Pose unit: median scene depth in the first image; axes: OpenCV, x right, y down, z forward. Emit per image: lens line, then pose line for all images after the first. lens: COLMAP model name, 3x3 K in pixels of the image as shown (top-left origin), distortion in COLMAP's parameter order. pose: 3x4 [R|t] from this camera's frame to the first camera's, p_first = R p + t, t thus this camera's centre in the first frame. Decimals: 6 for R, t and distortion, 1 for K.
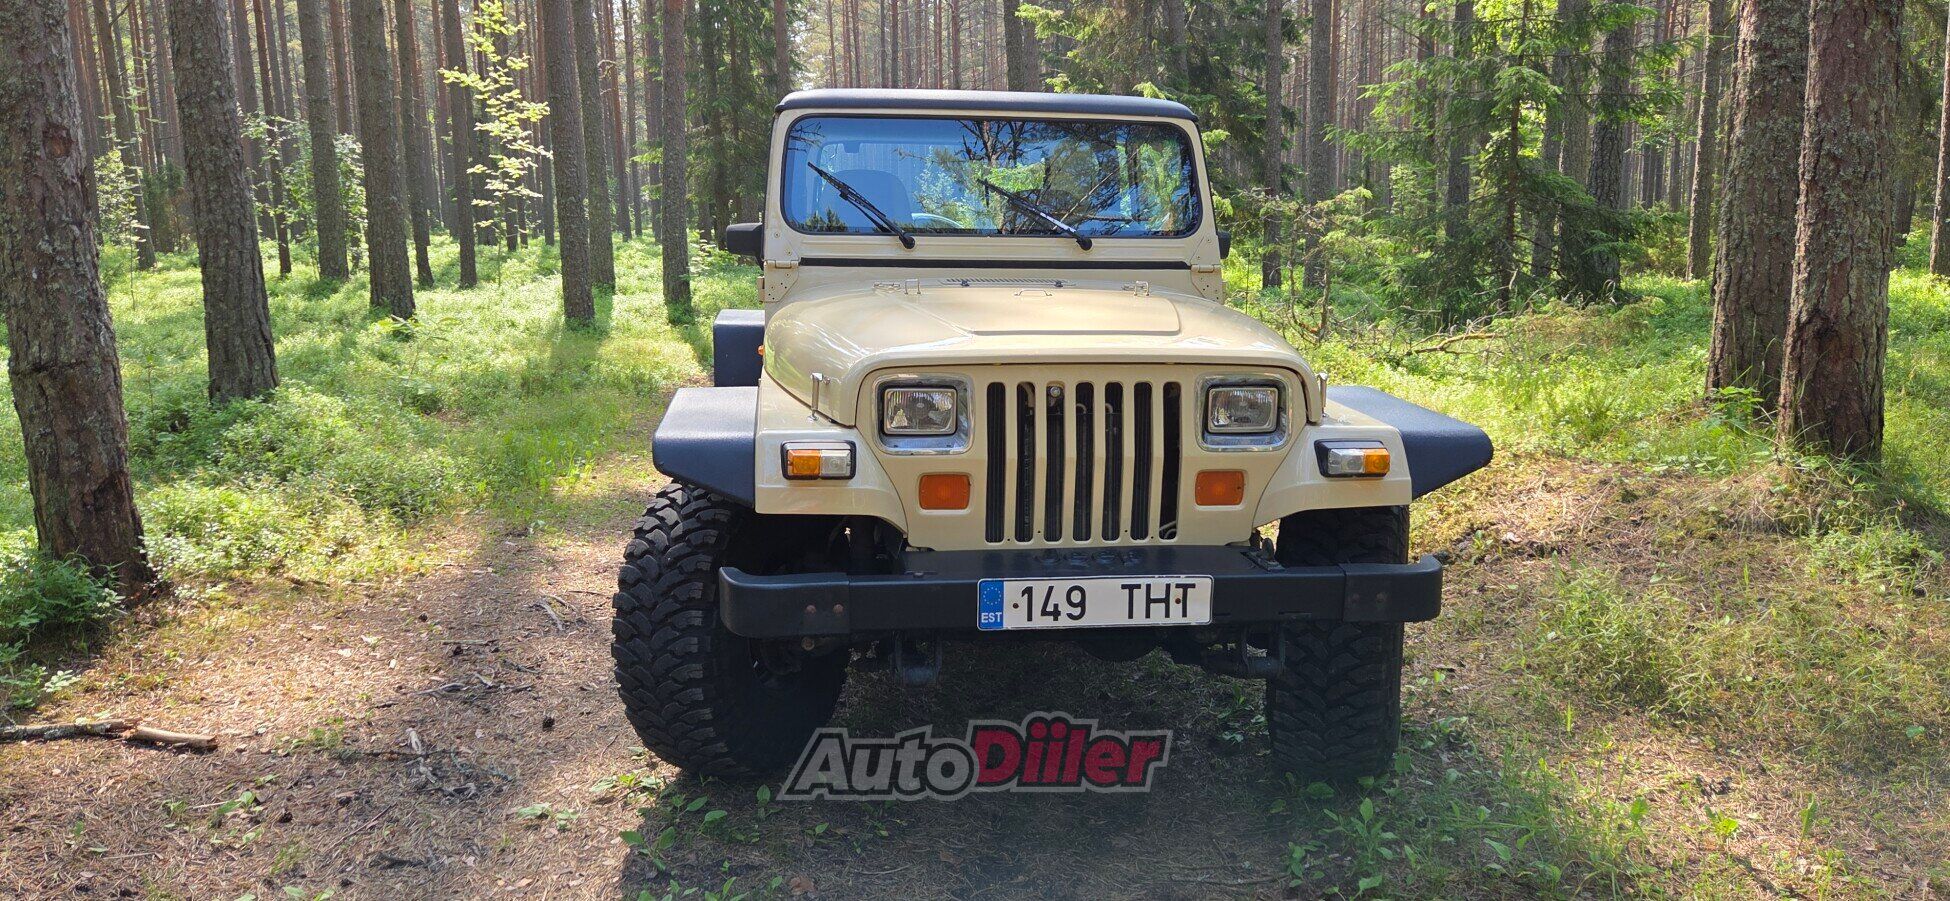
lens RADIAL K [[1313.9, 0, 975.0], [0, 1313.9, 450.5], [0, 0, 1]] dist [0.046403, -0.001458]
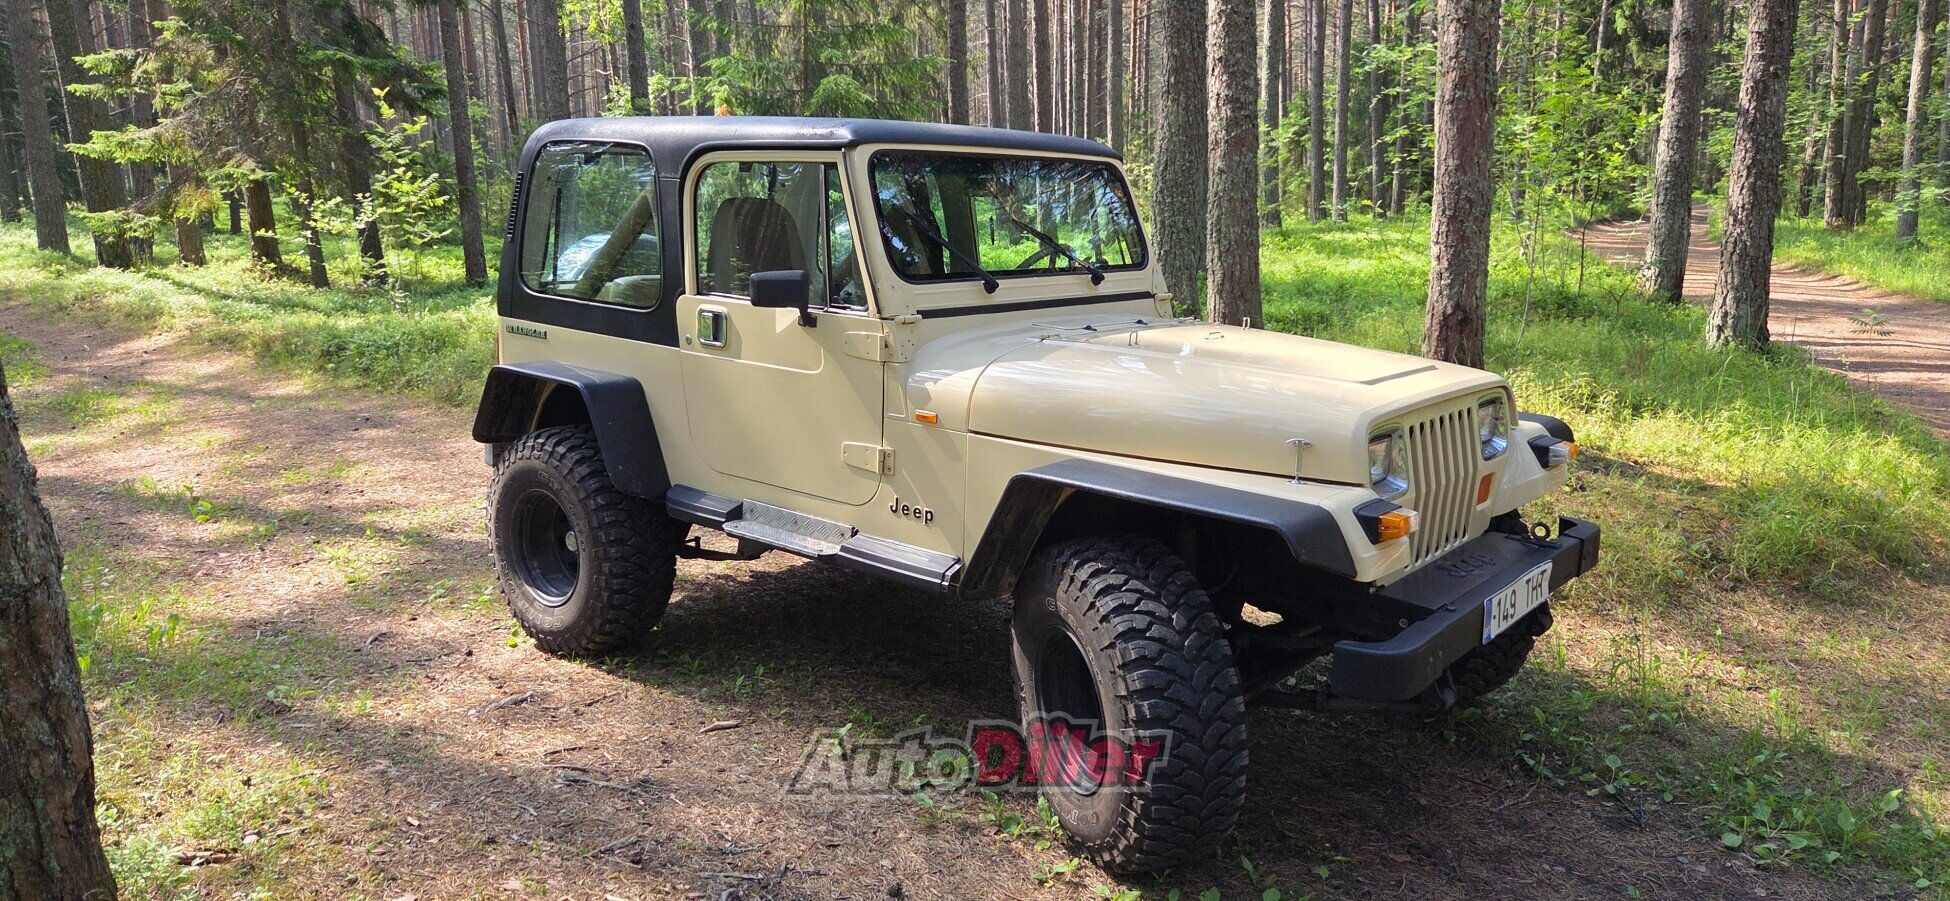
lens RADIAL K [[1313.9, 0, 975.0], [0, 1313.9, 450.5], [0, 0, 1]] dist [0.046403, -0.001458]
pose [[0.724946, -0.132254, 0.675990, -0.725000], [0.114589, 0.990875, 0.070971, -0.109601], [-0.679208, 0.026011, 0.733485, 0.308850]]
